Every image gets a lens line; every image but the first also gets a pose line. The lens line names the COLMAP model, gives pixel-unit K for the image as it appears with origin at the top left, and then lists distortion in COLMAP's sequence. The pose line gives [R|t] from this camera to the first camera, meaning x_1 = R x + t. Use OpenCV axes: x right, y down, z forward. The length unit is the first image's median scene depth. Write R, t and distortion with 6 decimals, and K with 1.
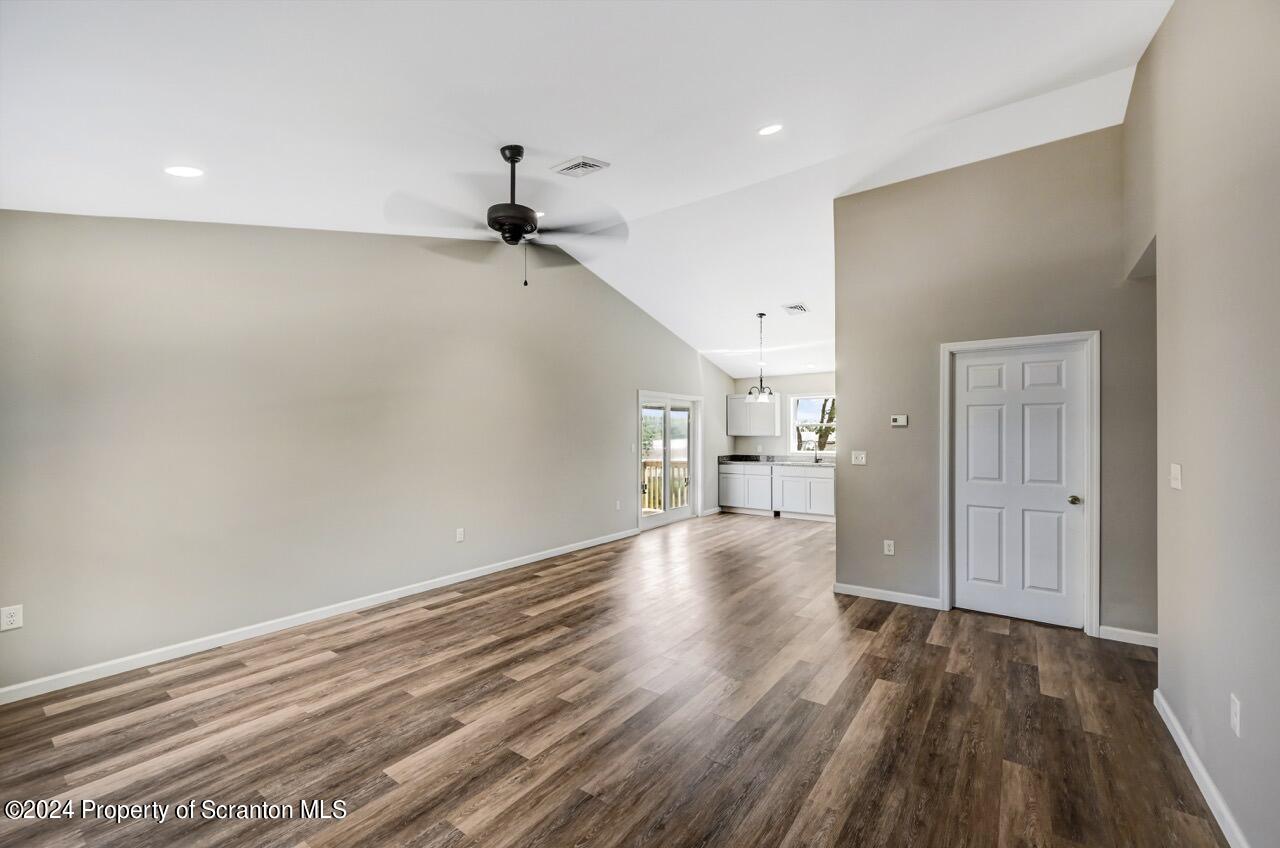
lens RADIAL K [[513.5, 0, 637.6], [0, 513.5, 434.5], [0, 0, 1]] dist [0.001030, 0.000222]
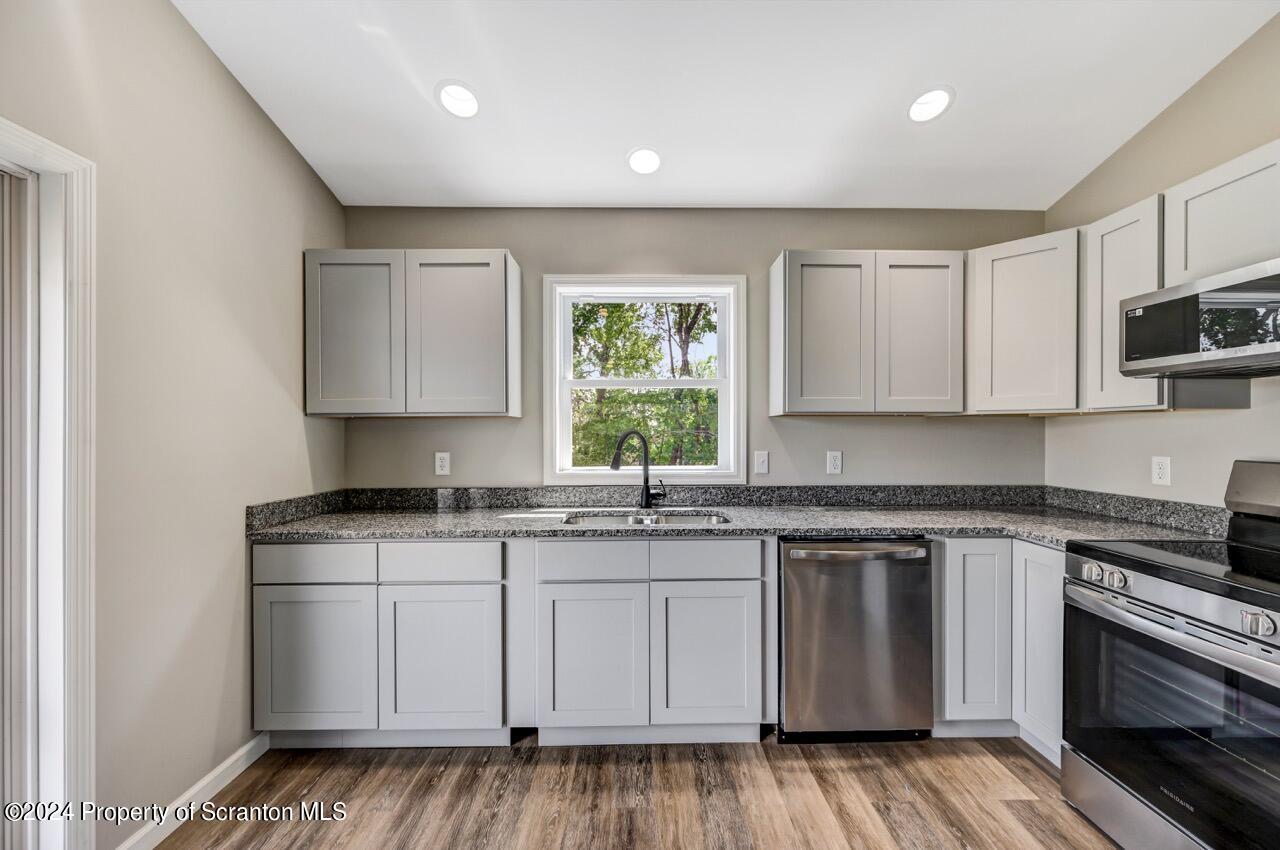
lens RADIAL K [[512.7, 0, 648.5], [0, 512.7, 434.8], [0, 0, 1]] dist [0.000466, 0.000114]
pose [[0.797499, -0.003423, 0.603311, 0.443328], [0.001507, 0.999992, 0.003682, 0.028898], [-0.603319, -0.002027, 0.797498, 1.994210]]
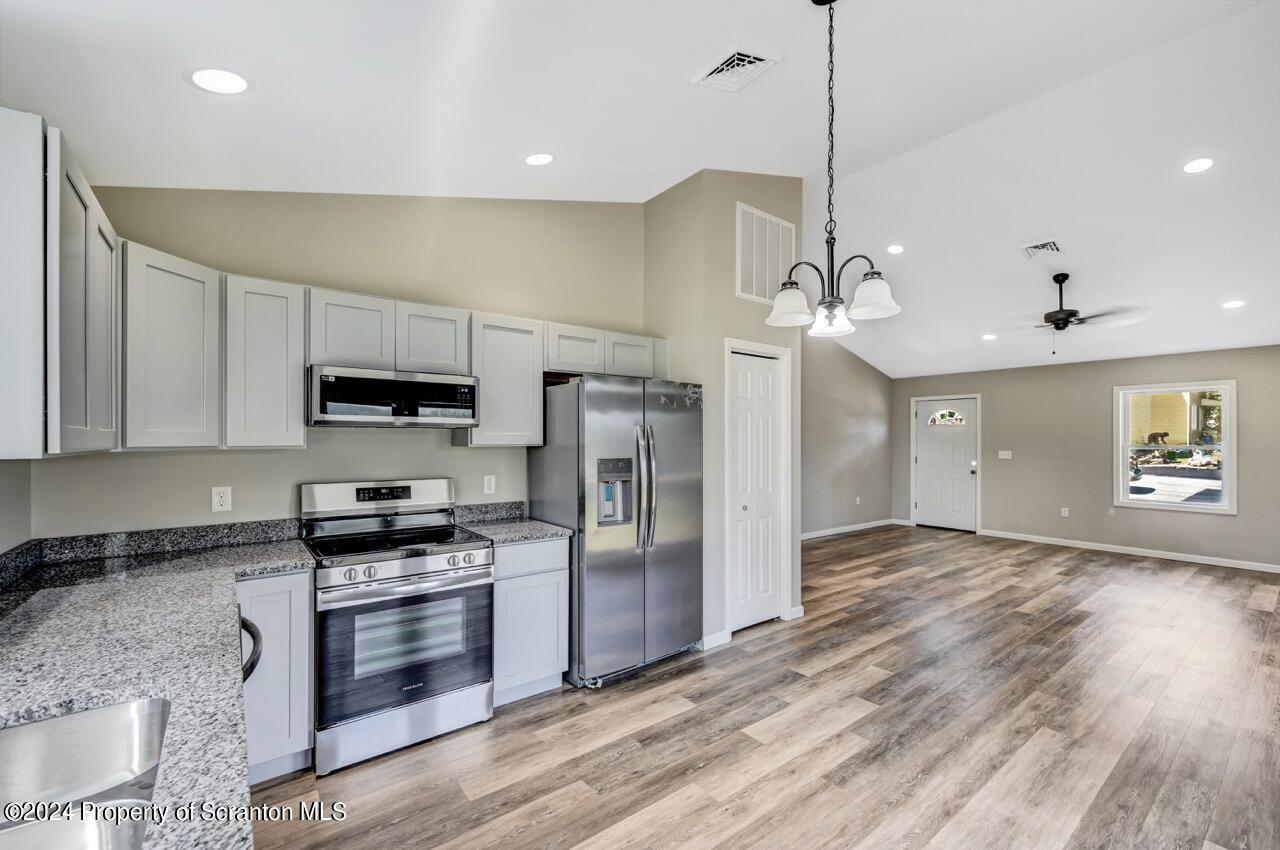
lens RADIAL K [[532.9, 0, 645.4], [0, 532.9, 438.0], [0, 0, 1]] dist [-0.000167, 0.000402]
pose [[-0.962921, 0.000053, 0.269784, 0.538710], [0.000227, 1.000000, 0.000615, -0.011207], [-0.269783, 0.000654, -0.962921, 2.686833]]
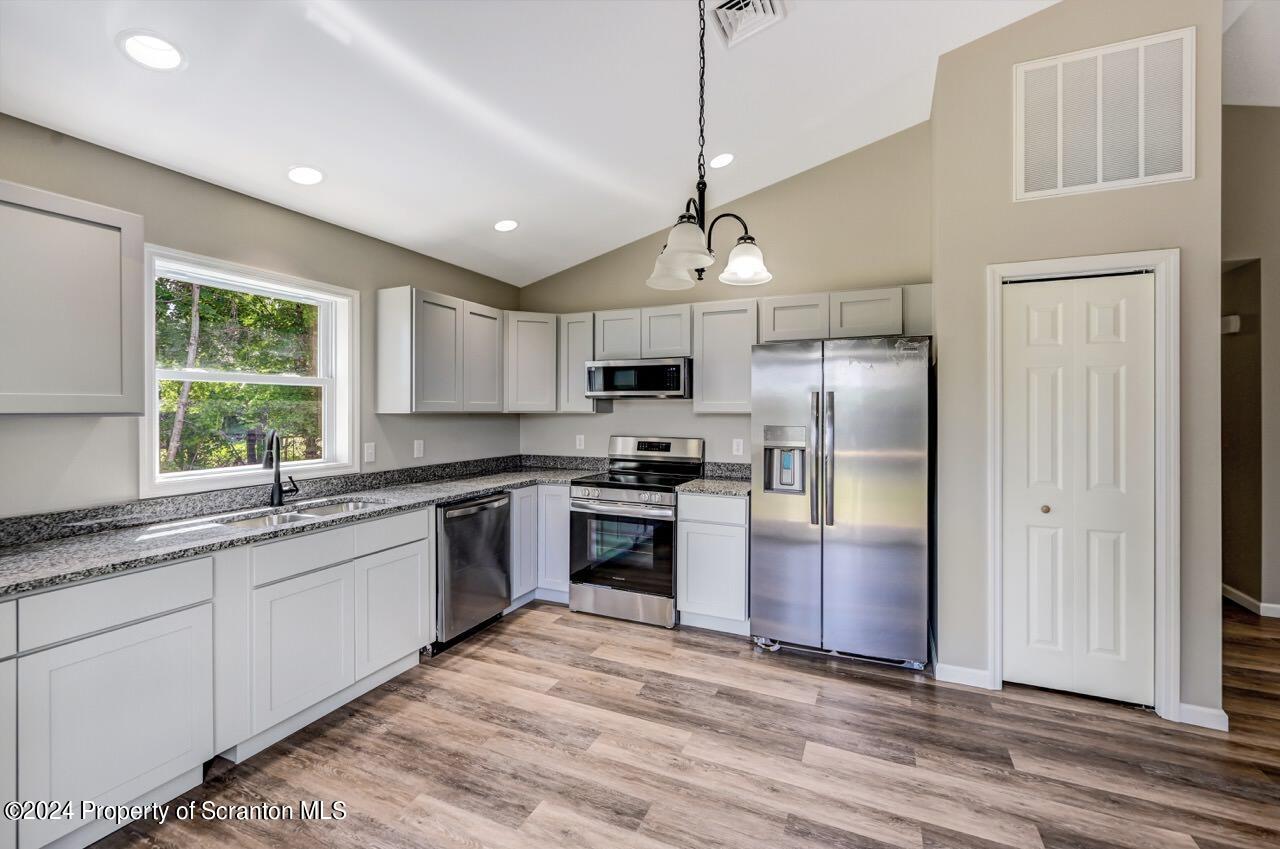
lens RADIAL K [[538.7, 0, 642.4], [0, 538.7, 409.0], [0, 0, 1]] dist [0.001658, 0.000635]
pose [[-0.210935, 0.002221, 0.977498, -0.009457], [0.000382, 0.999998, -0.002190, -0.002581], [-0.977500, -0.000088, -0.210936, 2.247824]]
